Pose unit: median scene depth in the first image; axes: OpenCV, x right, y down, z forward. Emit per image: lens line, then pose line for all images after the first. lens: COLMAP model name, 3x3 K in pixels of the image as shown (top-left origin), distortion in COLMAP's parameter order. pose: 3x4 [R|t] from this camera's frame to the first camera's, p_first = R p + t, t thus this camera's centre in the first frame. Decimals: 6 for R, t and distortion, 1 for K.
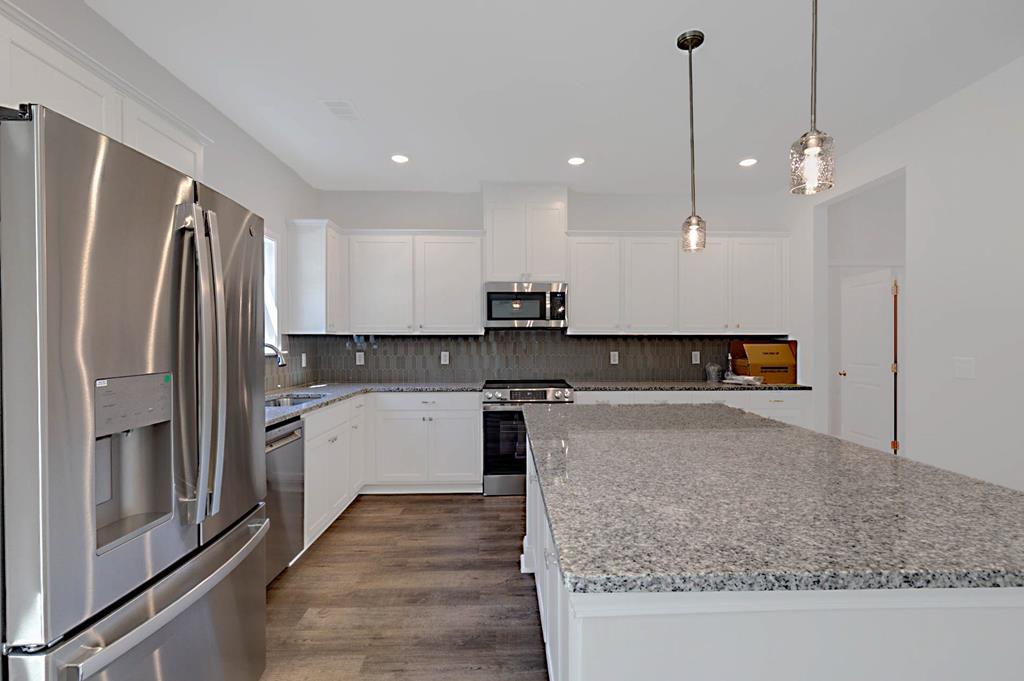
lens RADIAL K [[486.9, 0, 519.1], [0, 486.9, 340.6], [0, 0, 1]] dist [0.002749, 0.000239]
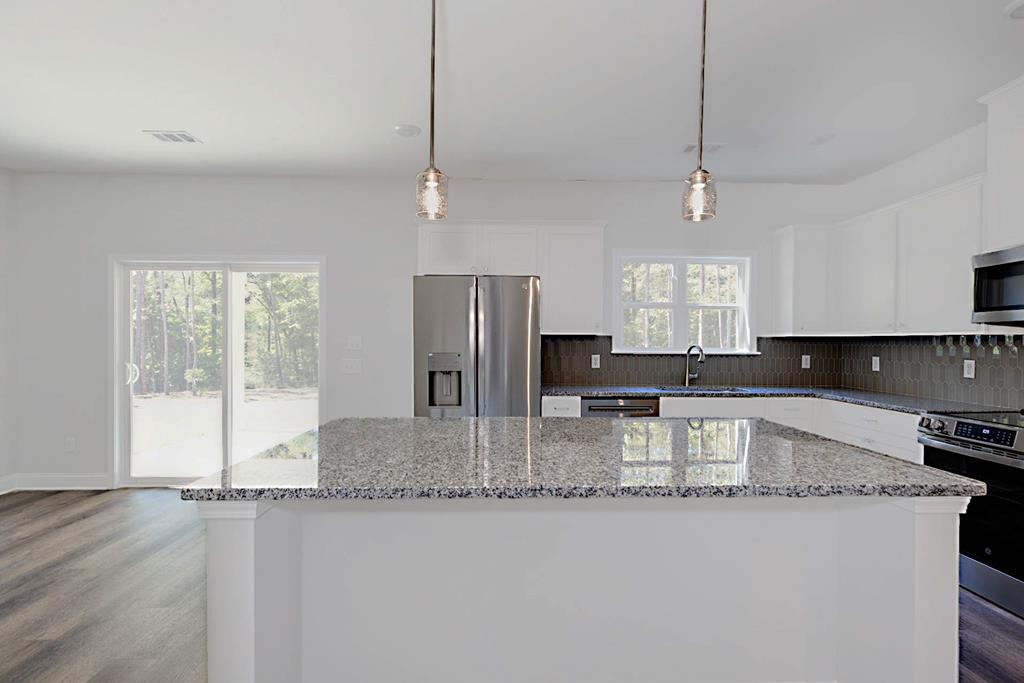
lens RADIAL K [[486.9, 0, 519.2], [0, 486.9, 342.3], [0, 0, 1]] dist [0.002749, 0.000239]
pose [[0.010406, 0.001228, -0.999945, 0.581339], [-0.003575, 0.999993, 0.001191, 0.000073], [0.999939, 0.003563, 0.010410, 0.386109]]
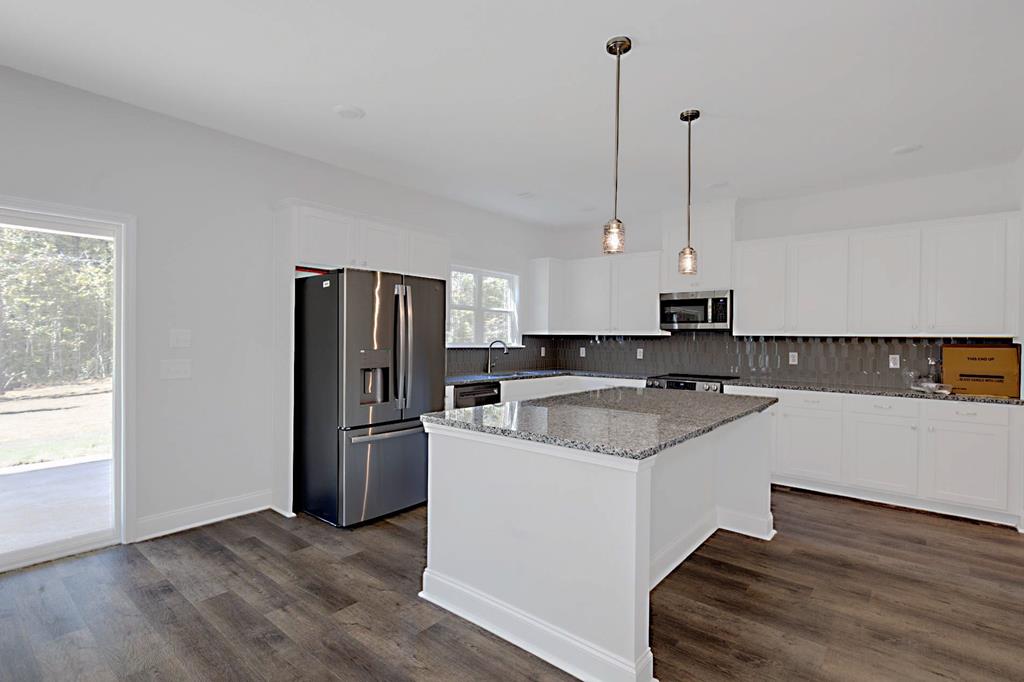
lens RADIAL K [[486.9, 0, 515.8], [0, 486.9, 340.2], [0, 0, 1]] dist [0.002749, 0.000239]
pose [[0.749412, 0.010837, -0.662016, 0.477510], [-0.009667, 0.999939, 0.005424, -0.003227], [0.662034, 0.002335, 0.749470, -0.165470]]
